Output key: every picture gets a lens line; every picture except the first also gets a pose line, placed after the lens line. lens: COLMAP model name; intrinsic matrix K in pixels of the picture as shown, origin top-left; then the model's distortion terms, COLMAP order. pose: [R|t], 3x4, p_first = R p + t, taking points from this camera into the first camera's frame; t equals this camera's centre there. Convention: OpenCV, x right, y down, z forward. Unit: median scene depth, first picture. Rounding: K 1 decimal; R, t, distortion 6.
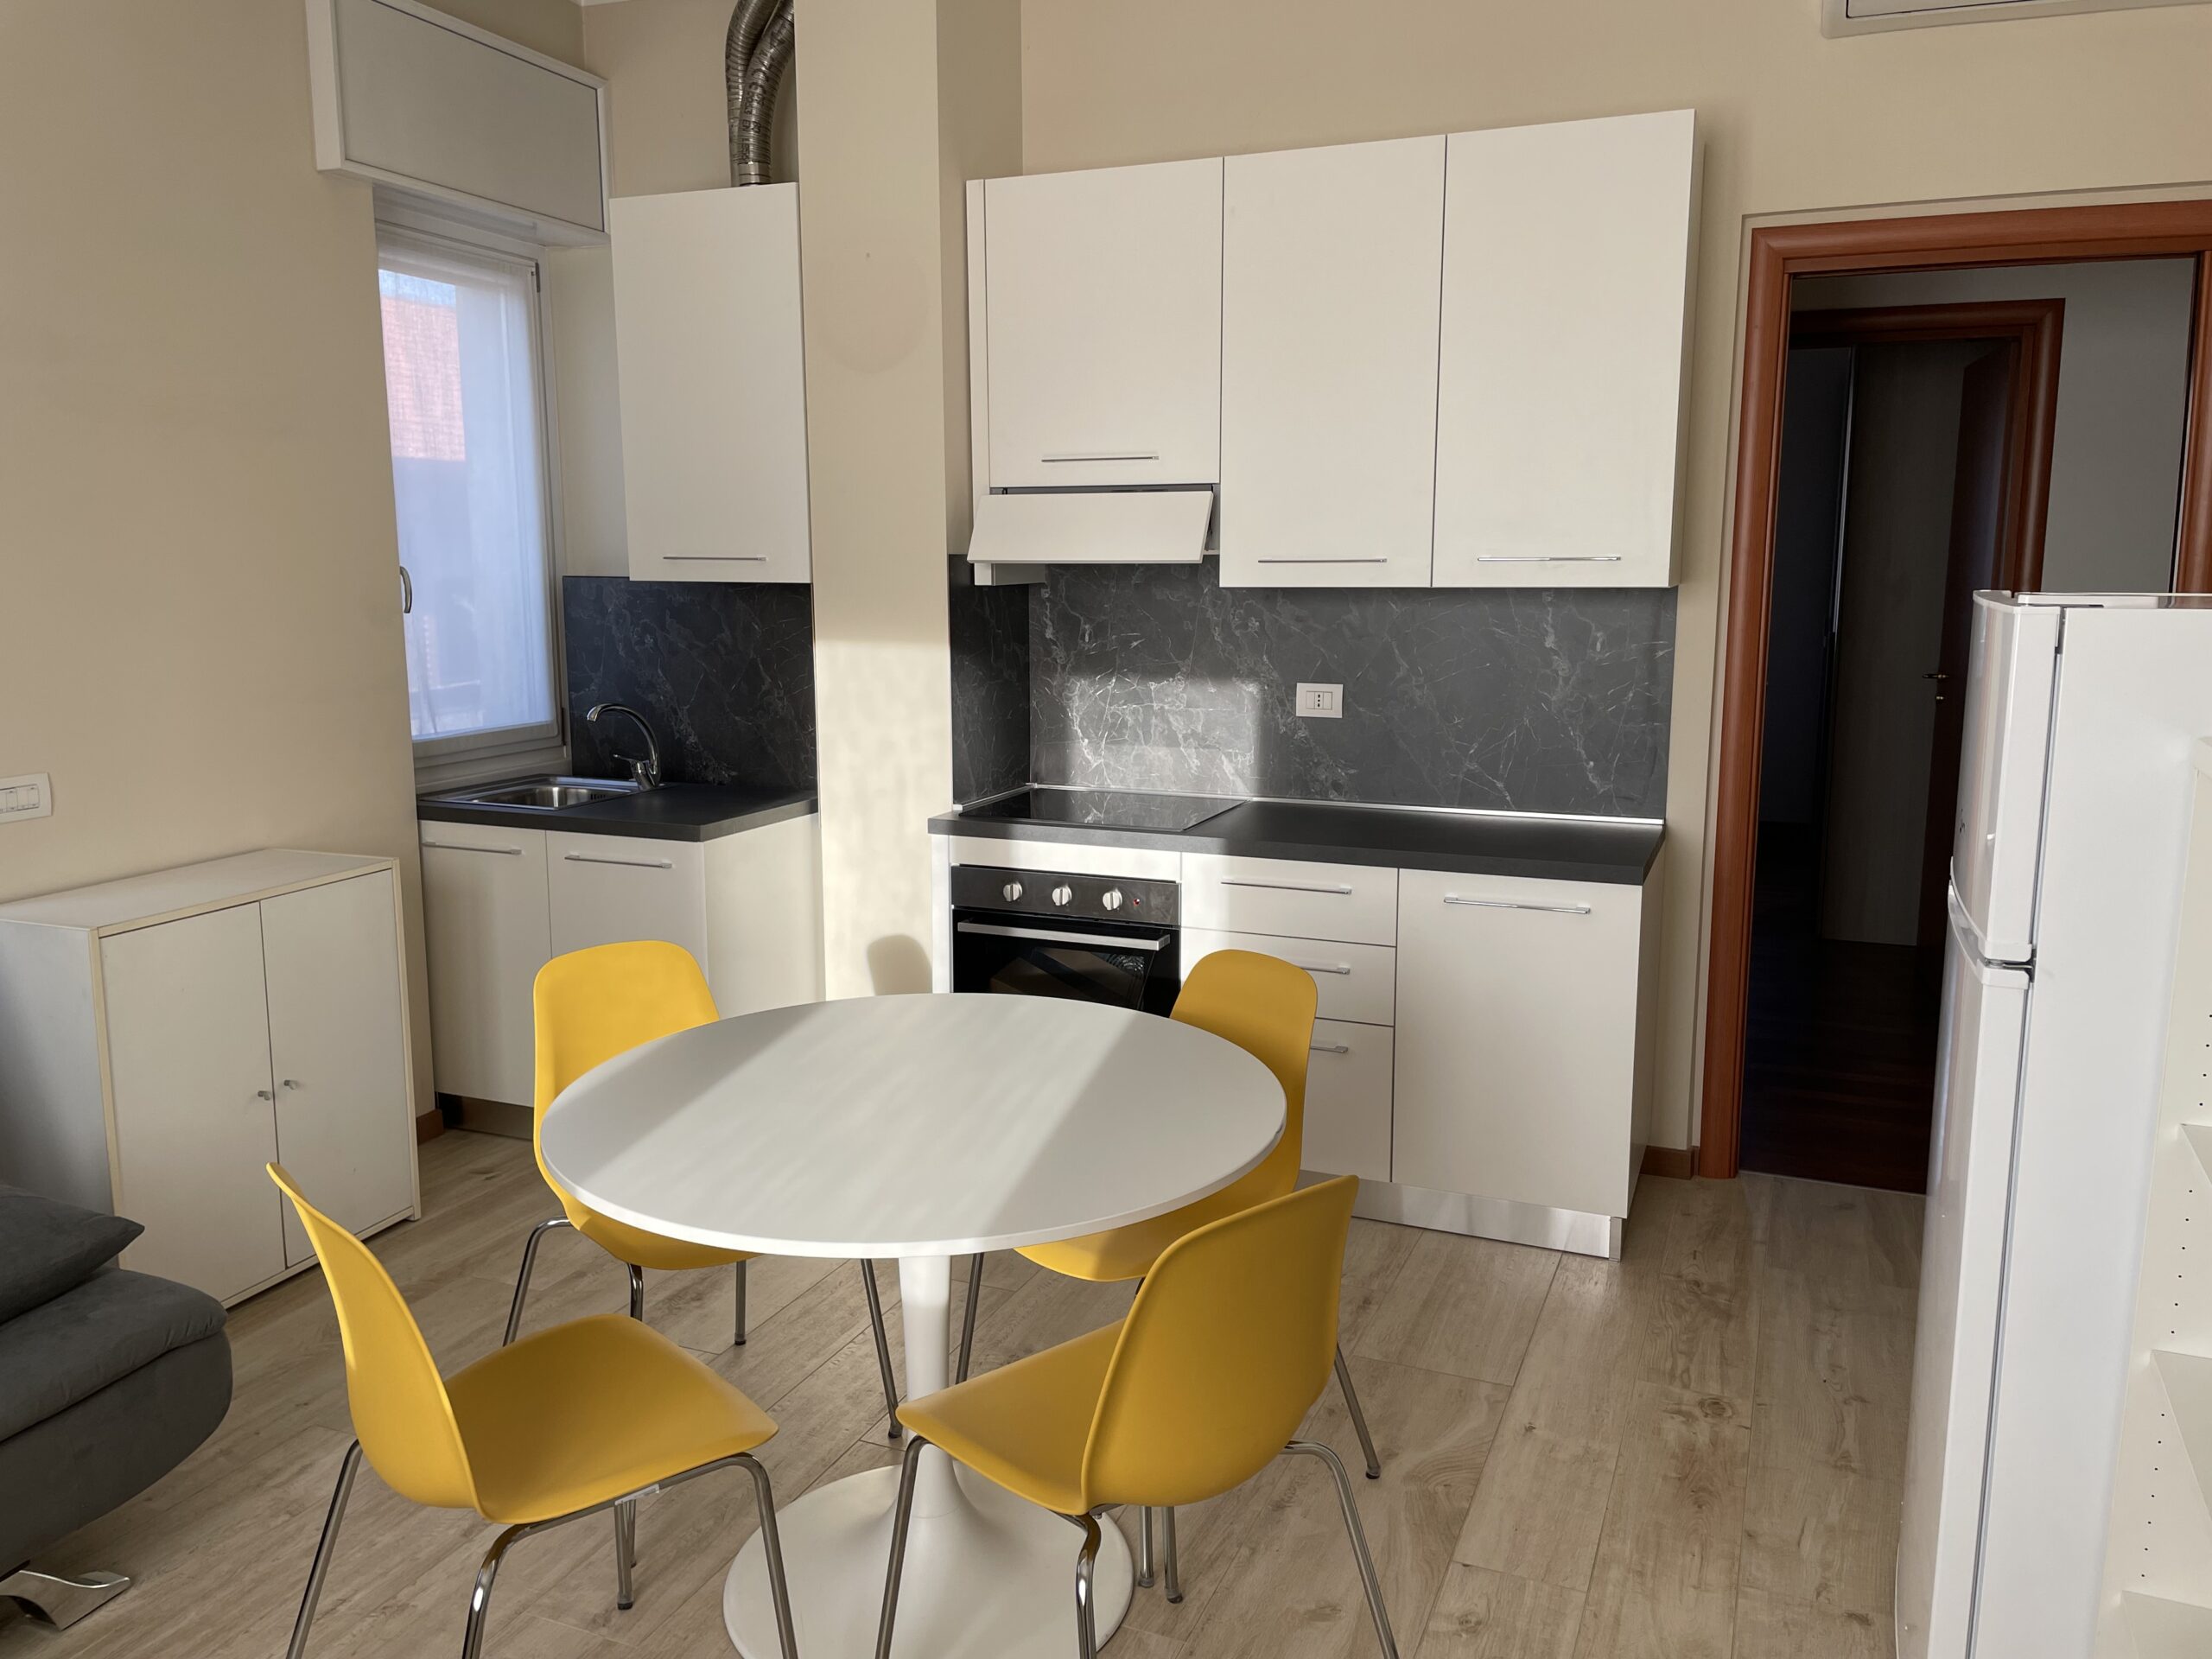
lens RADIAL K [[1674.1, 0, 1106.0], [0, 1674.1, 829.5], [0, 0, 1]] dist [0.095674, -0.115568]
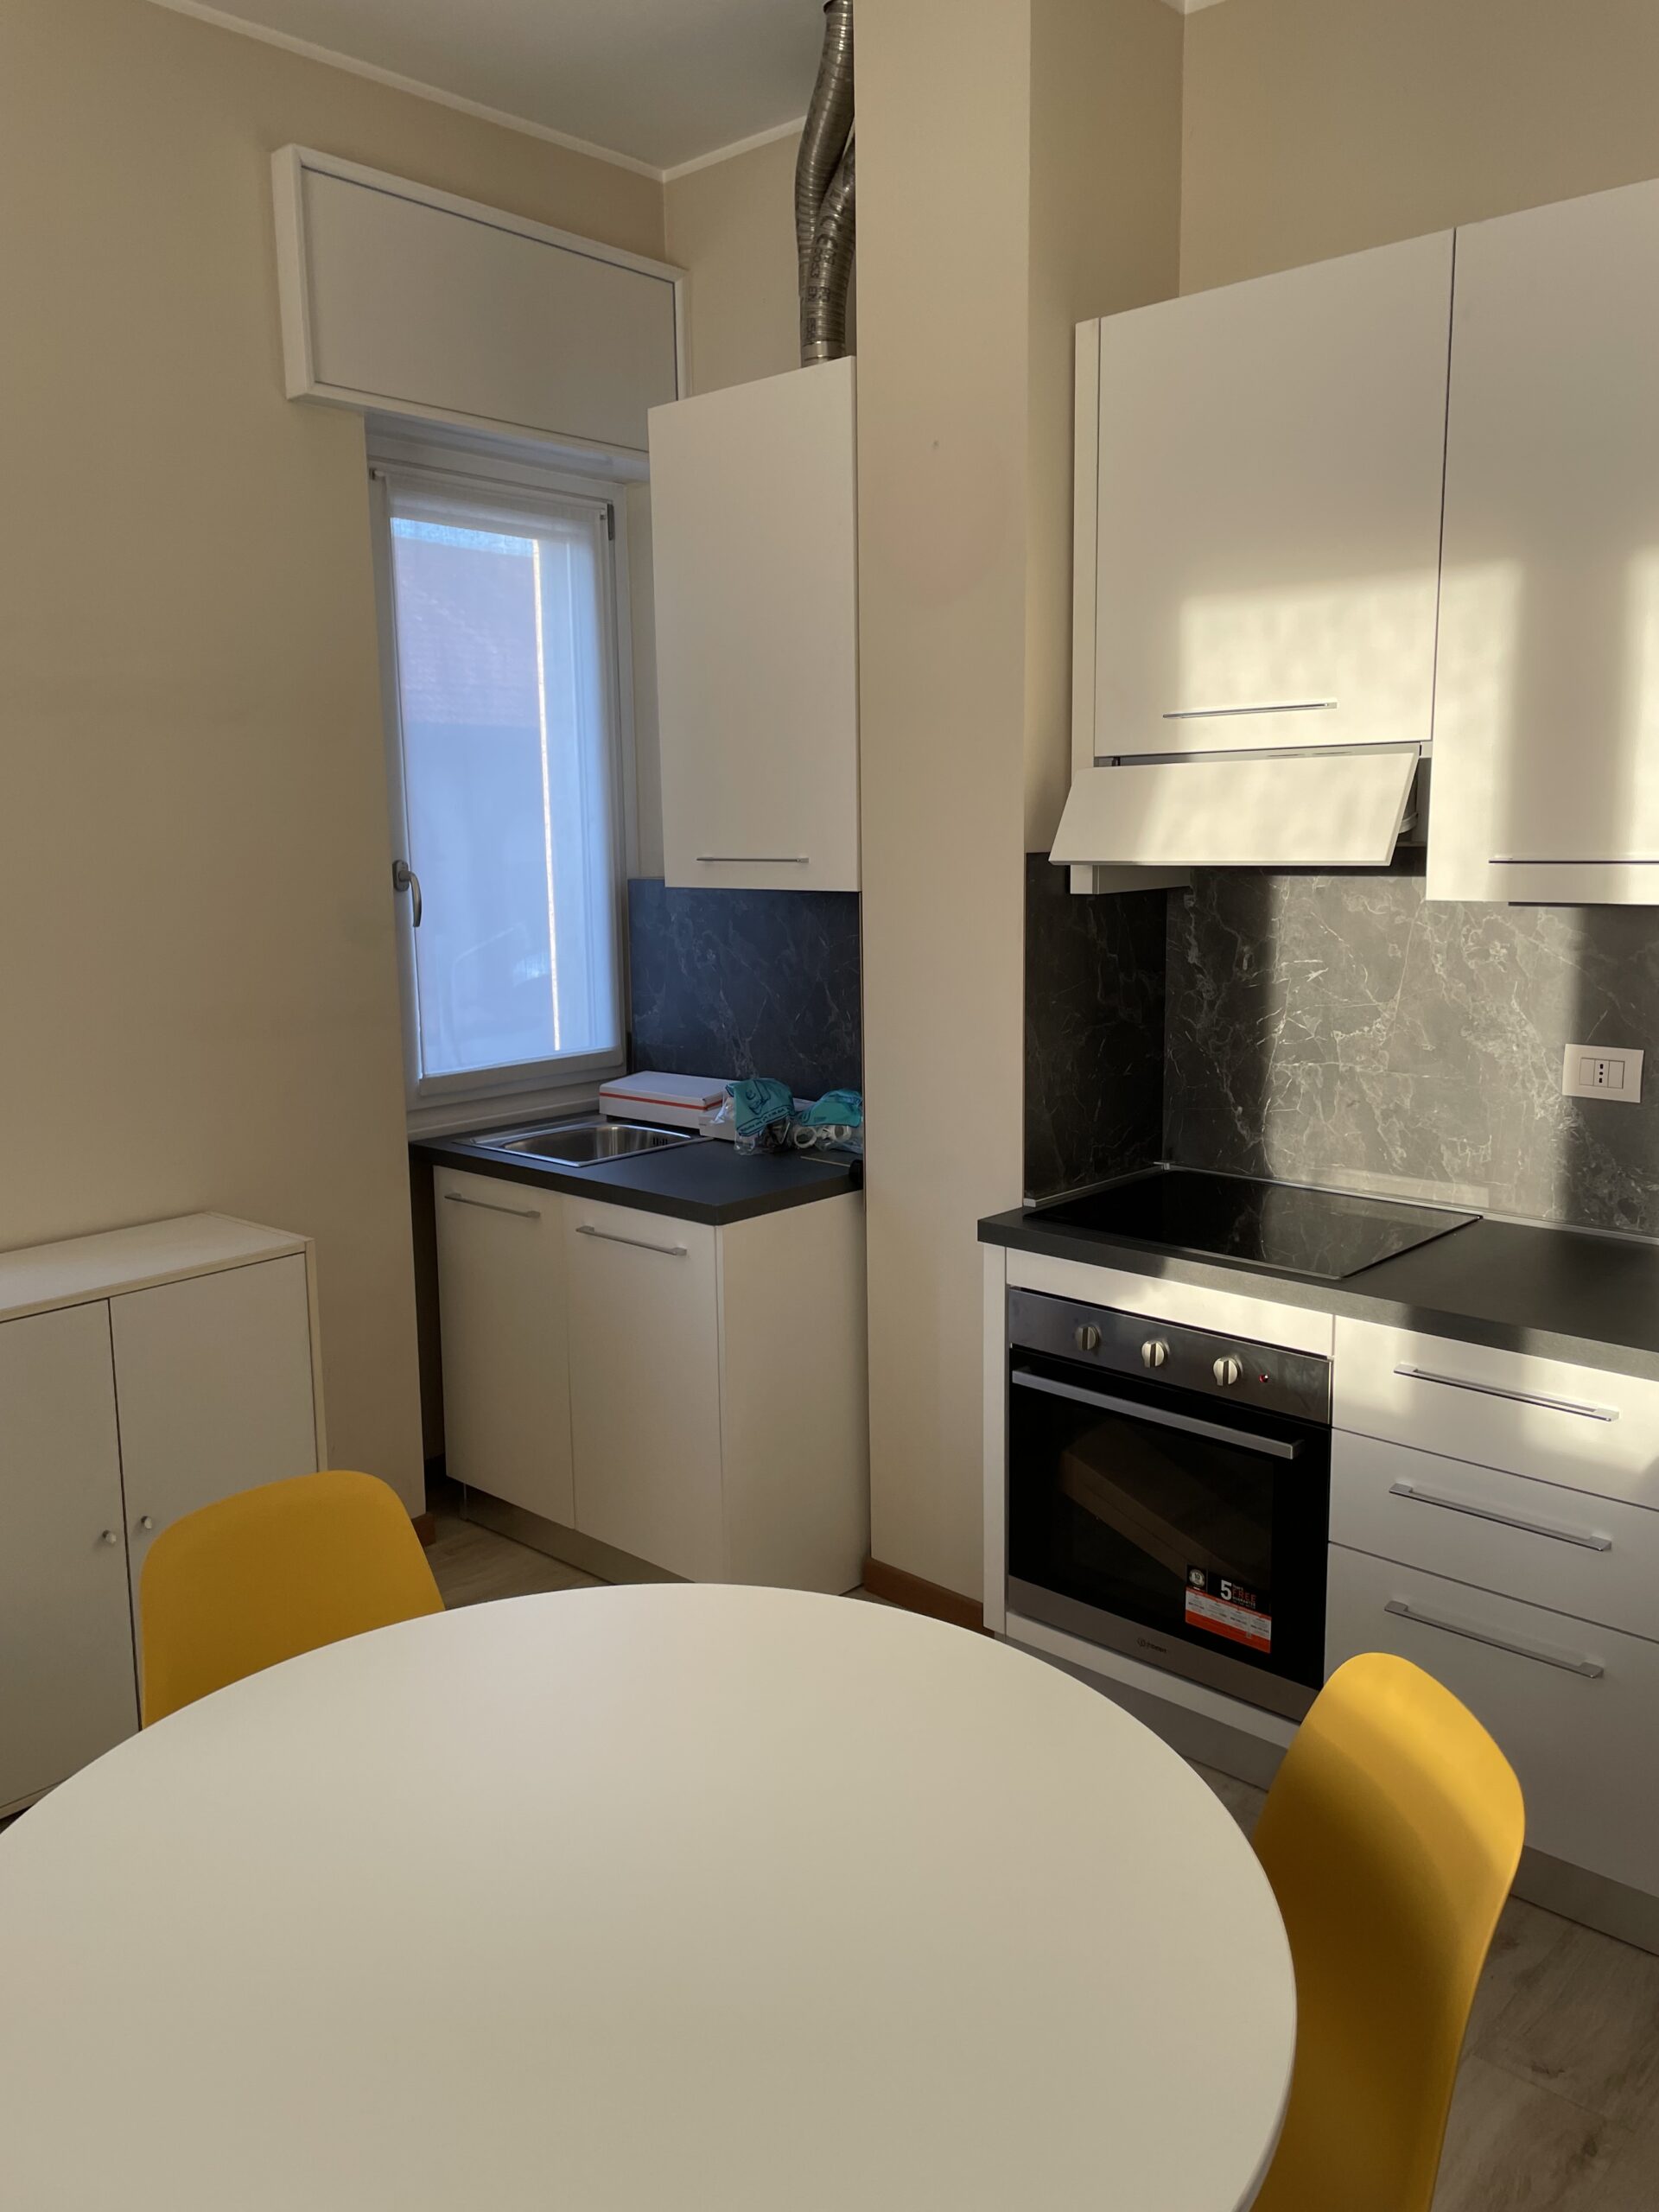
lens RADIAL K [[1674.1, 0, 825.6], [0, 1674.1, 1085.3], [0, 0, 1]] dist [0.095674, -0.115568]
pose [[0.934495, 0.042697, -0.353406, 0.078662], [-0.044785, 0.998994, 0.002270, -0.059630], [0.353148, 0.013706, 0.935467, 0.288109]]
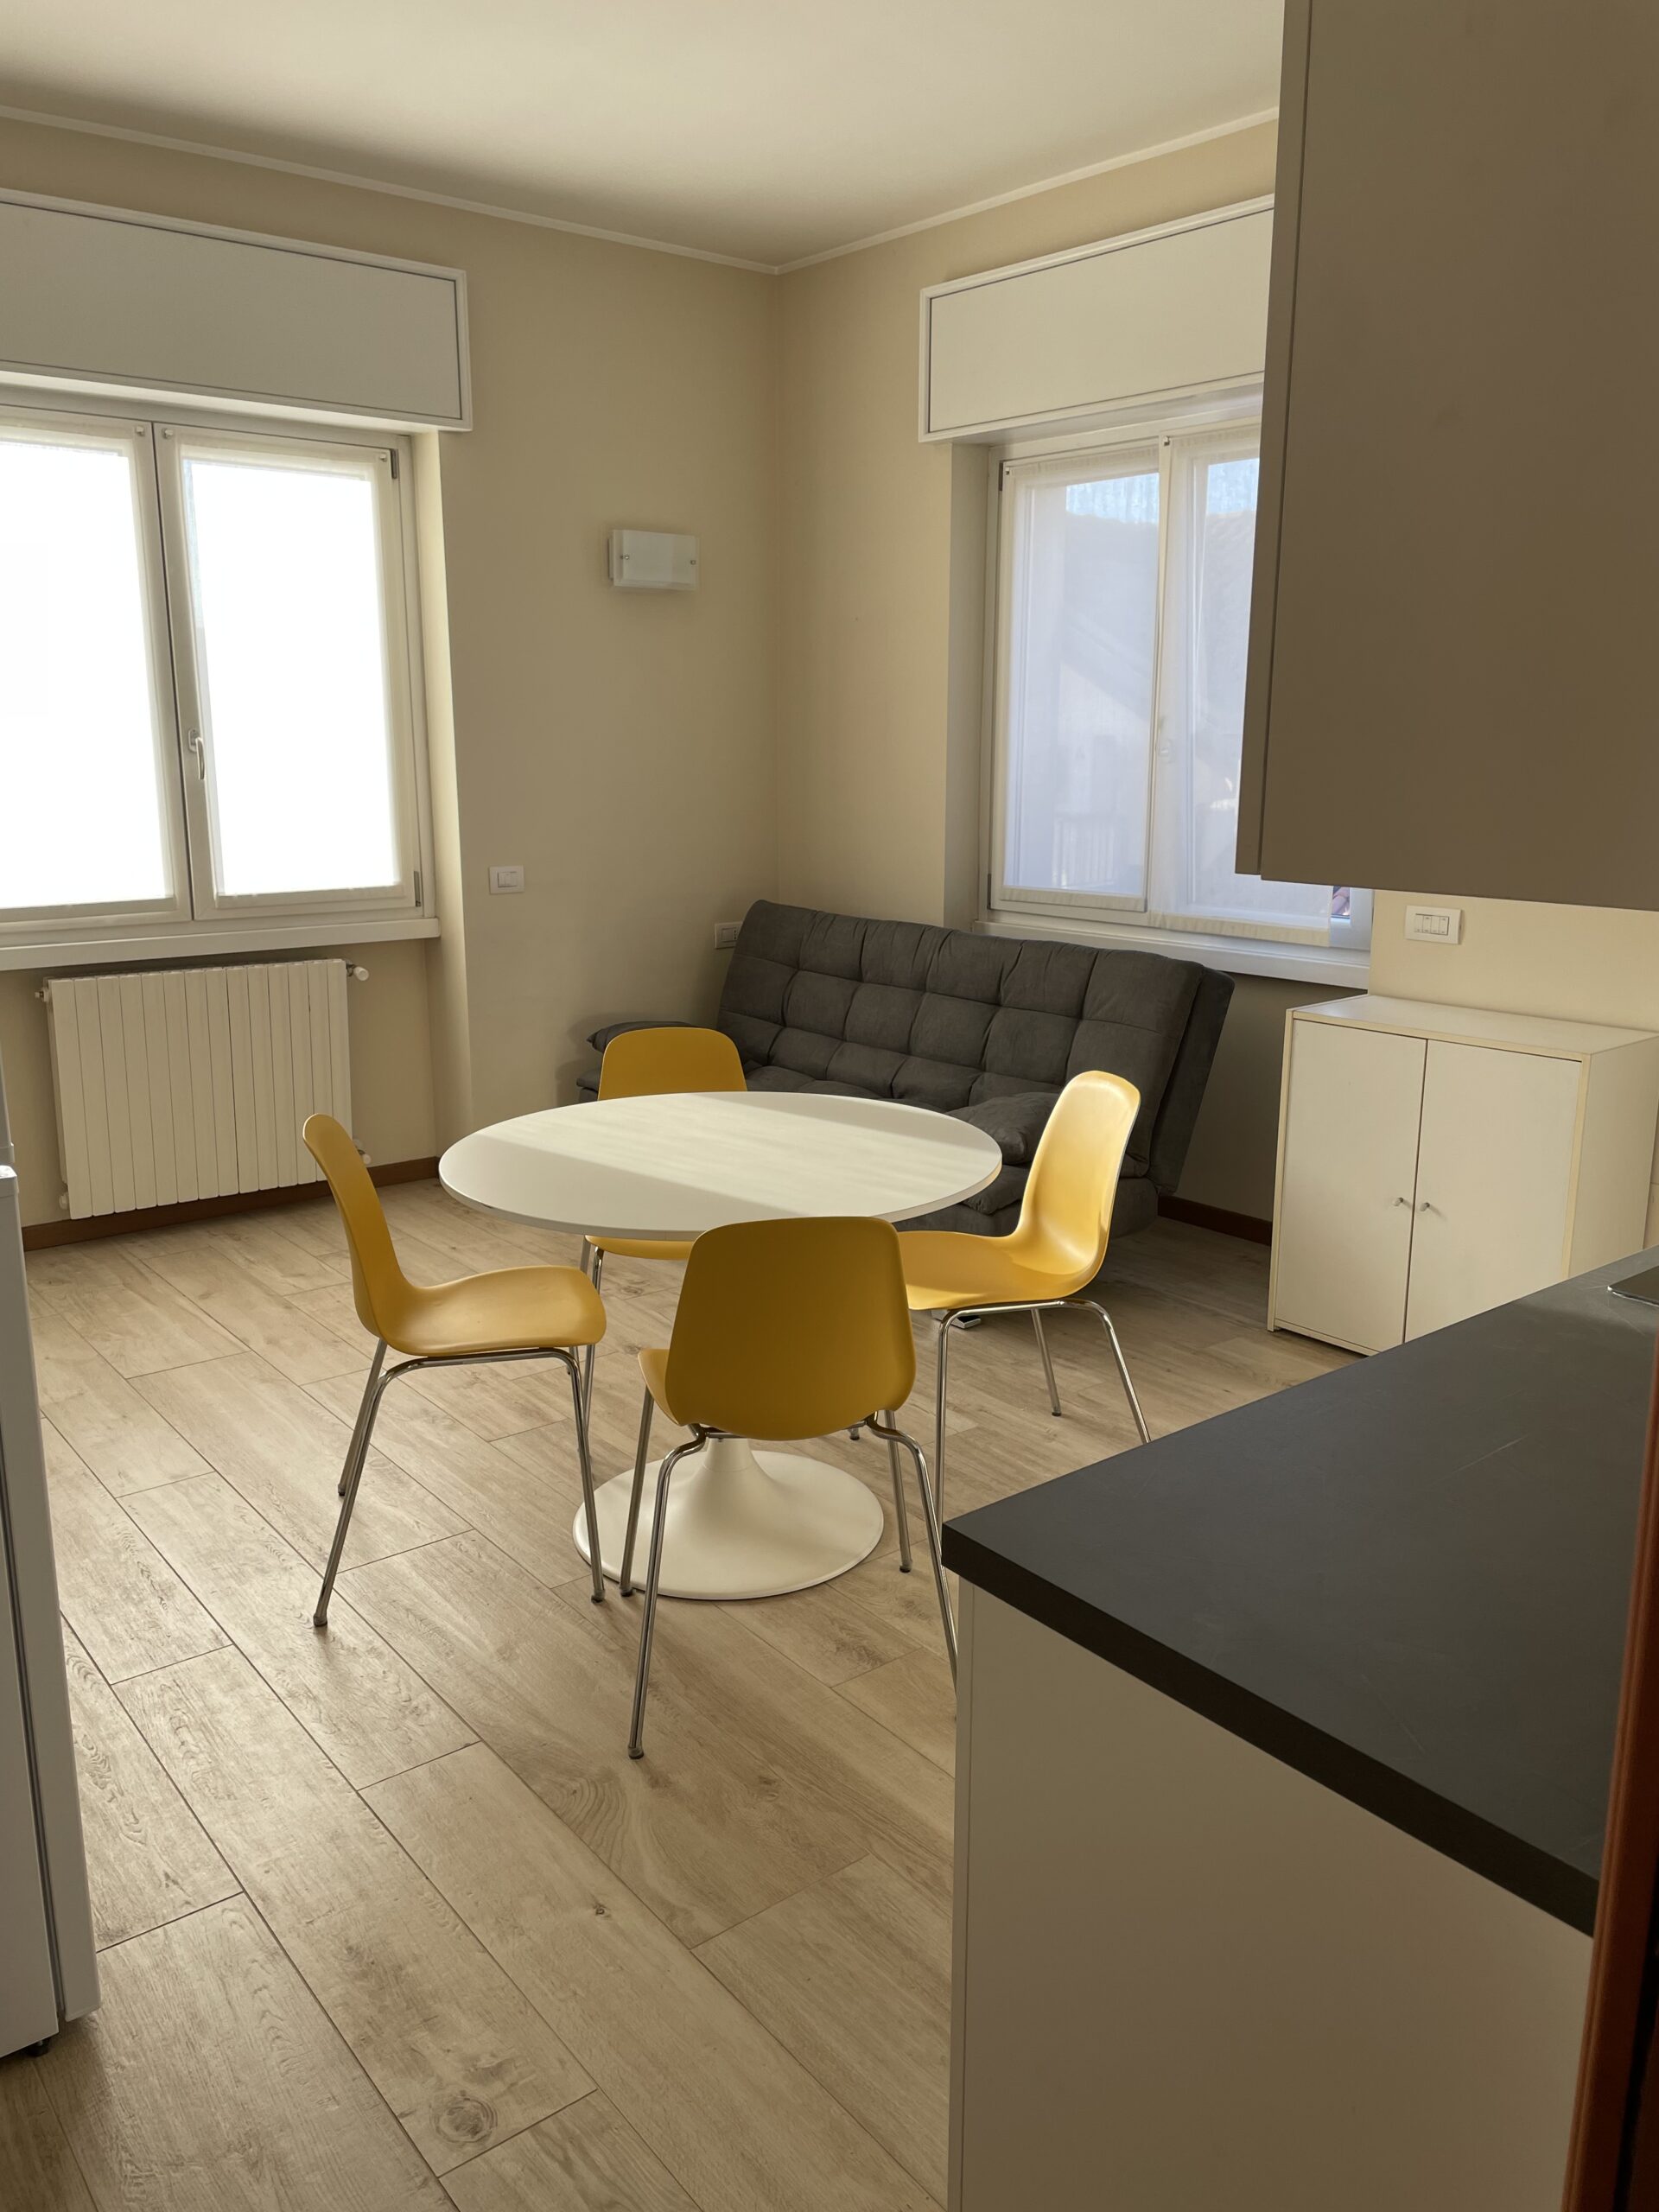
lens RADIAL K [[1674.1, 0, 825.6], [0, 1674.1, 1085.3], [0, 0, 1]] dist [0.095674, -0.115568]
pose [[-0.488315, 0.184304, -0.852983, 1.003000], [-0.139395, 0.948420, 0.284726, -0.289512], [0.861462, 0.257938, -0.437437, 1.703378]]
